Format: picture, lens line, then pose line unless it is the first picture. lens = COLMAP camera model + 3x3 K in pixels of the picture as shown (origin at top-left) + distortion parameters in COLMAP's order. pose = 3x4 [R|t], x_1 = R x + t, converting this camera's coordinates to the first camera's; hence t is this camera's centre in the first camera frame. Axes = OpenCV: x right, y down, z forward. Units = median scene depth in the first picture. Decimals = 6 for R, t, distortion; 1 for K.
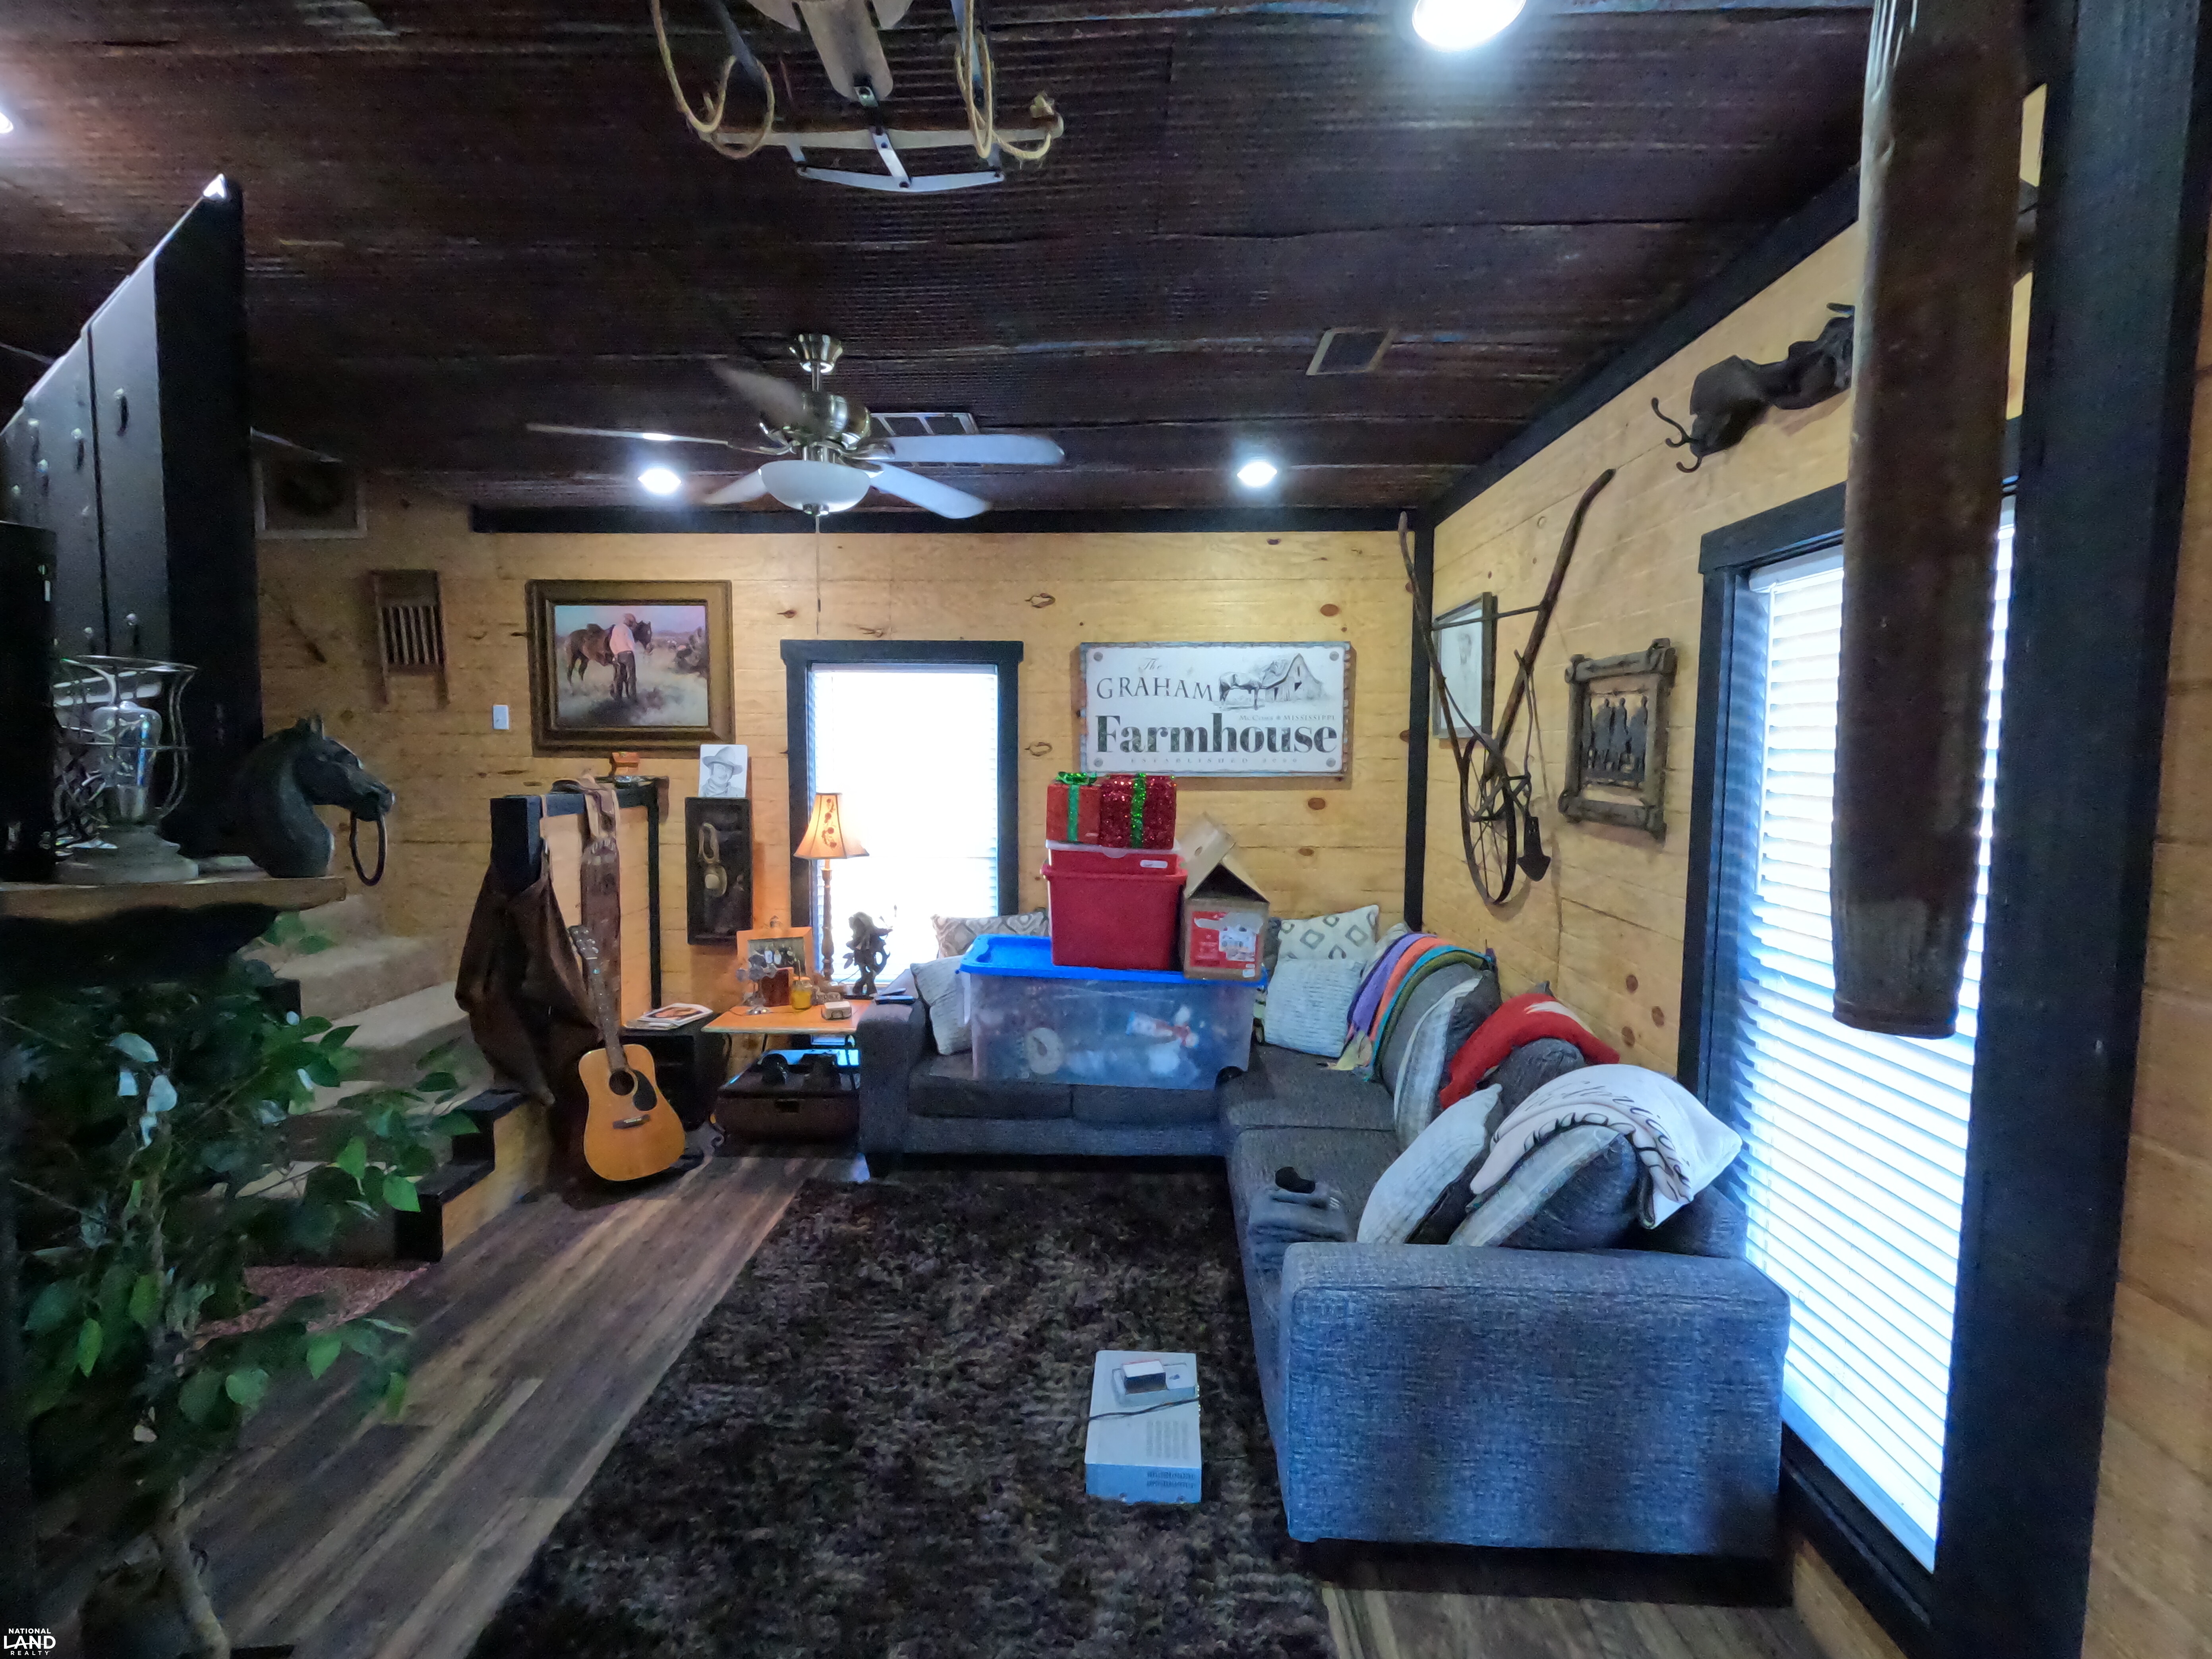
lens RADIAL K [[1055.3, 0, 1108.4], [0, 1055.3, 830.9], [0, 0, 1]] dist [-0.000201, 0.000351]
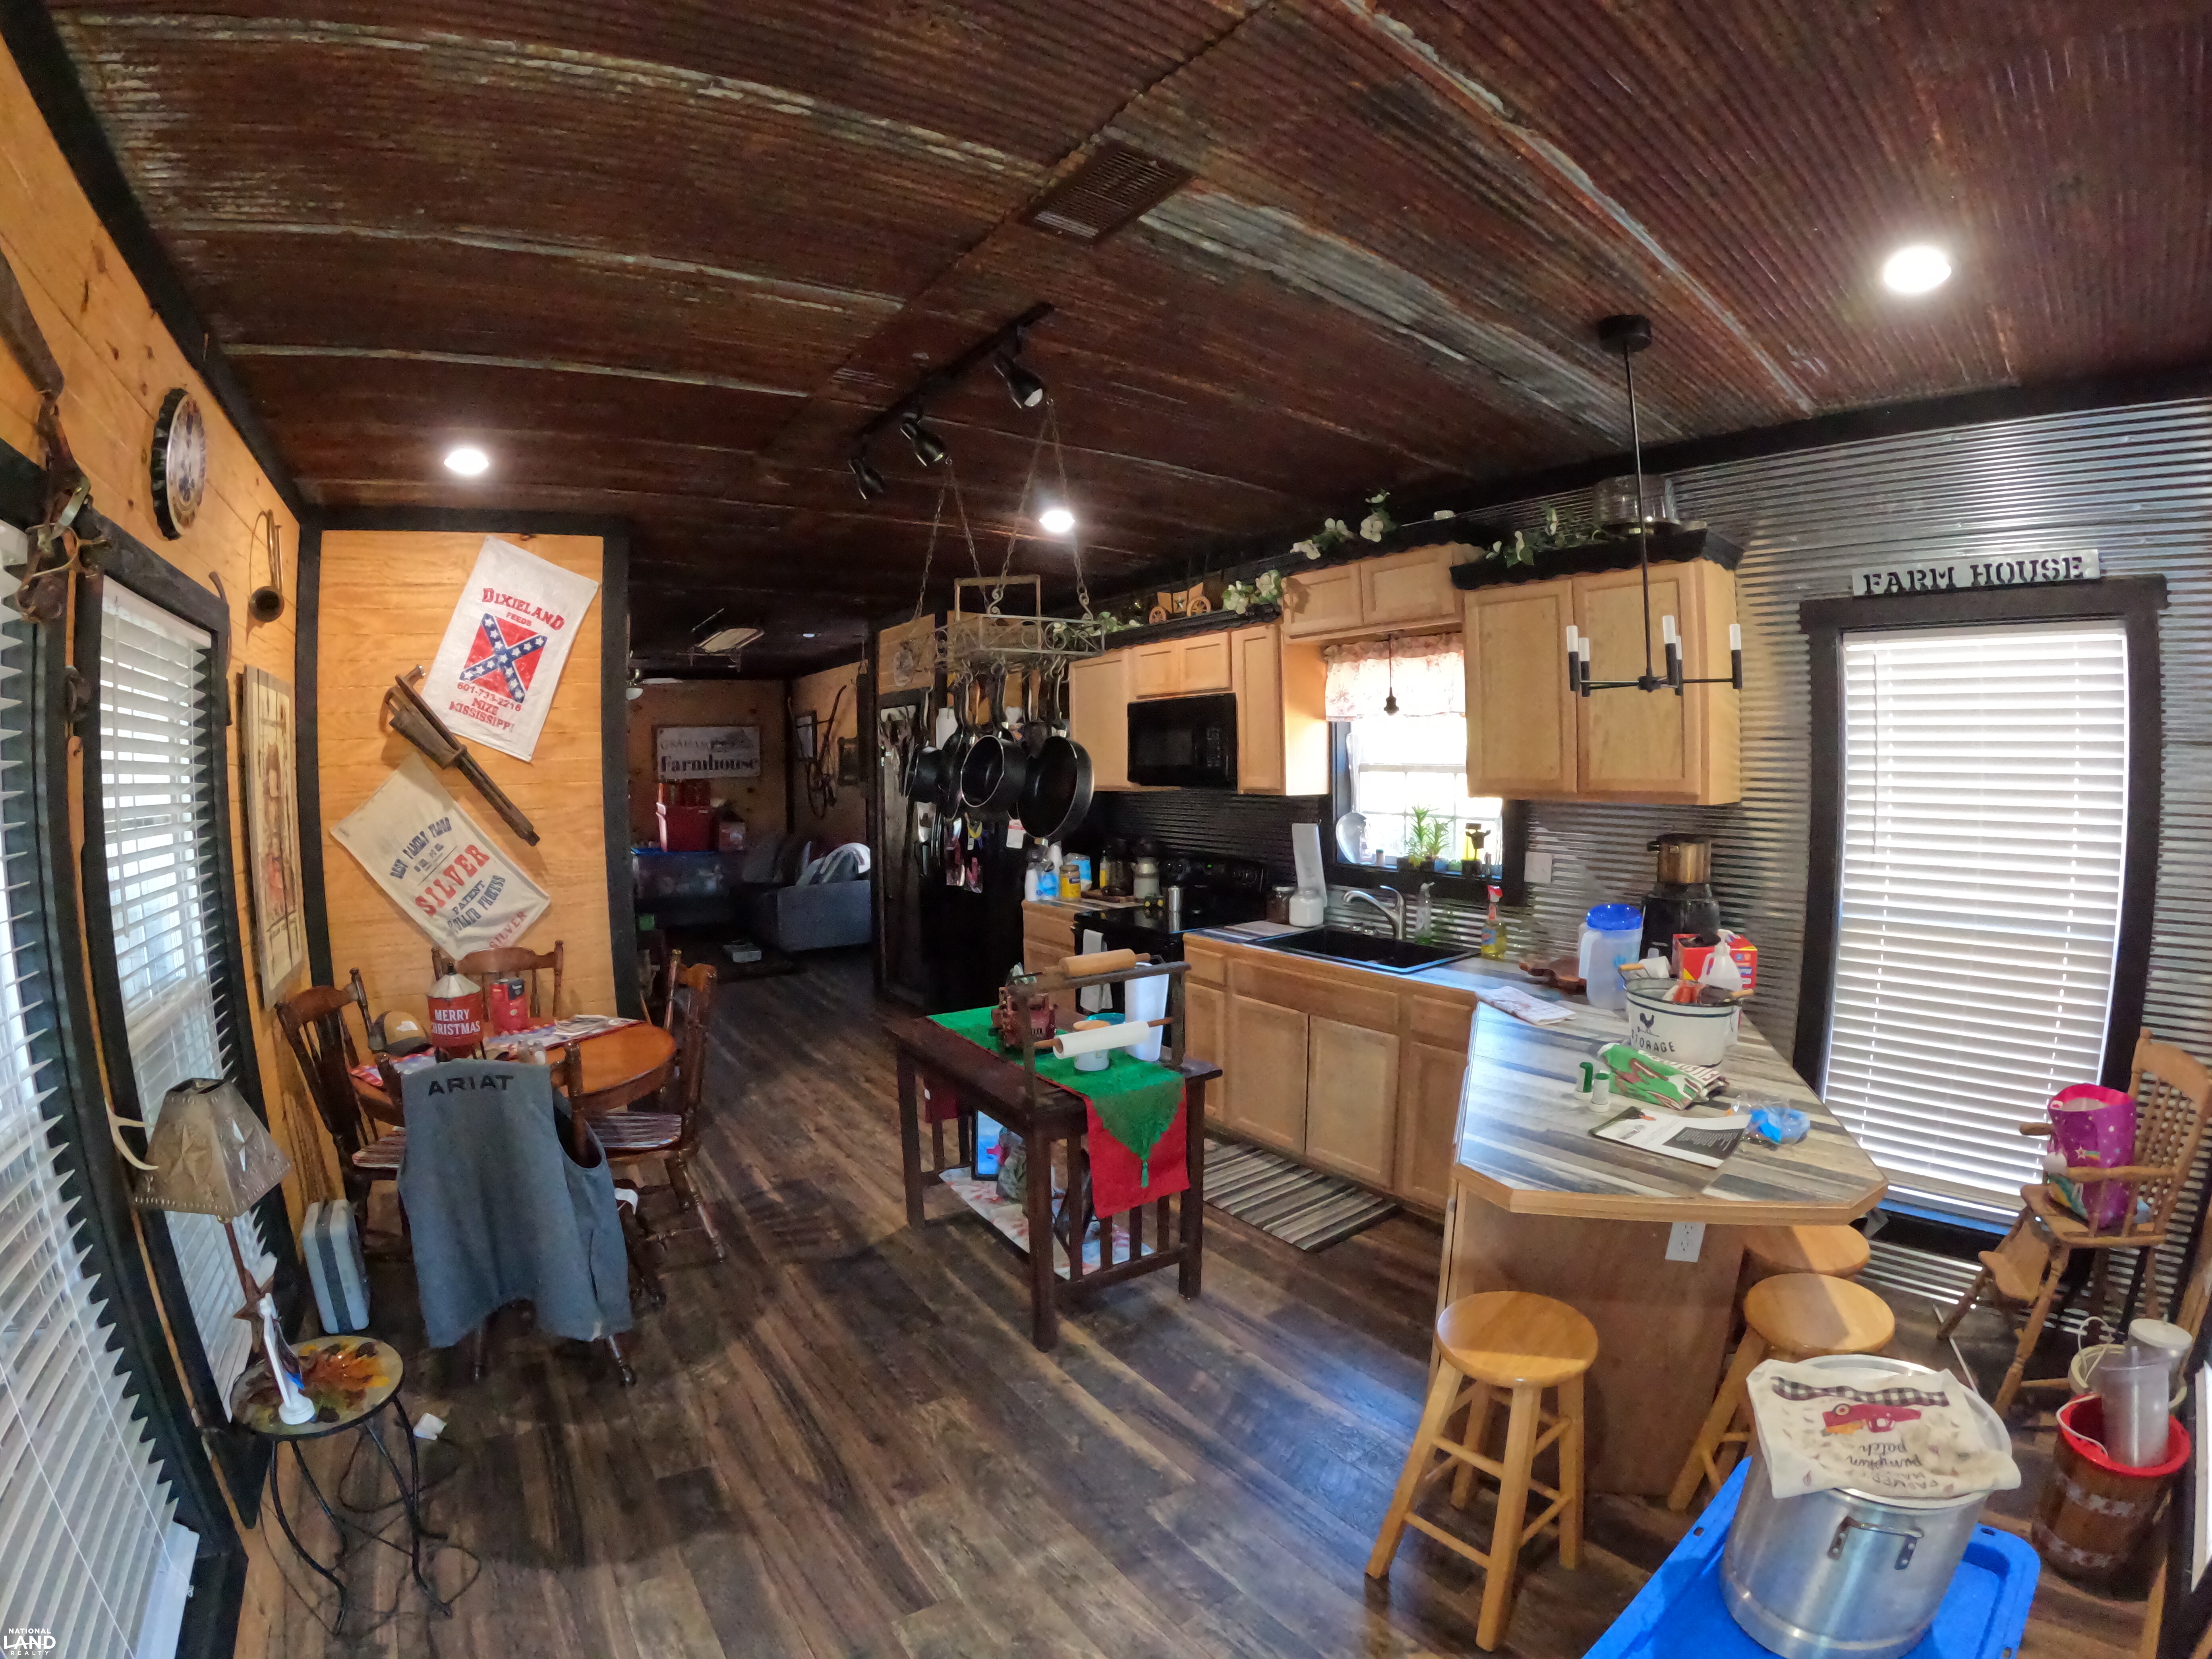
lens RADIAL K [[1055.3, 0, 1108.4], [0, 1055.3, 830.9], [0, 0, 1]] dist [-0.000201, 0.000351]
pose [[0.830498, -0.078163, 0.551511, -0.500027], [0.083439, 0.996391, 0.015566, 0.105526], [-0.550737, 0.033090, 0.834022, -1.565529]]
